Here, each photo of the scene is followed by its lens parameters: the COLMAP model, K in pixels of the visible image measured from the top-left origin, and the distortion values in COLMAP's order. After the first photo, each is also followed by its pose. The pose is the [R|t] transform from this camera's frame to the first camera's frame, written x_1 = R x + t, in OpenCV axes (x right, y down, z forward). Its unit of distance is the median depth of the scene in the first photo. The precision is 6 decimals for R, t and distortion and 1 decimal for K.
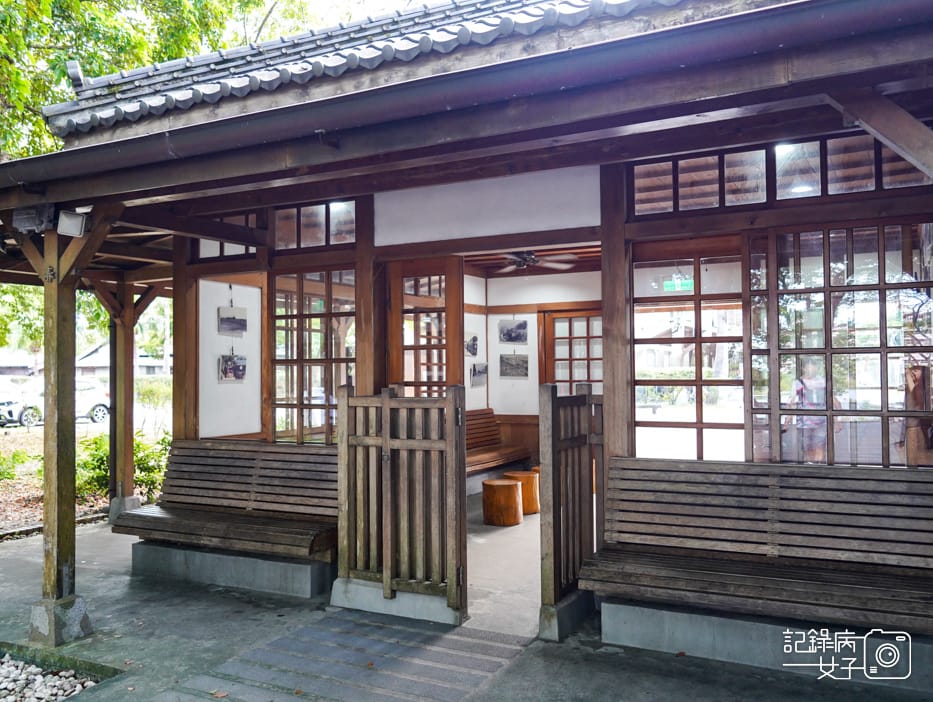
lens RADIAL K [[830.3, 0, 459.1], [0, 830.3, 353.1], [0, 0, 1]] dist [-0.002962, 0.006245]
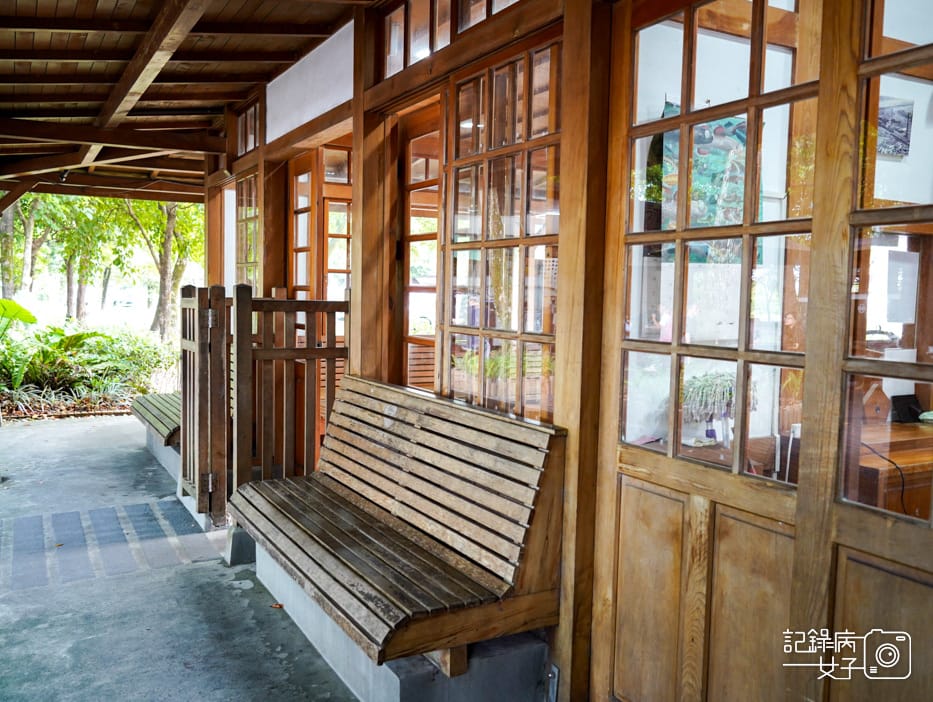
lens RADIAL K [[830.3, 0, 461.4], [0, 830.3, 352.8], [0, 0, 1]] dist [-0.002962, 0.006245]
pose [[0.824395, 0.062745, -0.562526, 0.849809], [-0.006508, 0.994822, 0.101426, 0.017738], [0.565977, -0.079954, 0.820535, 0.414929]]
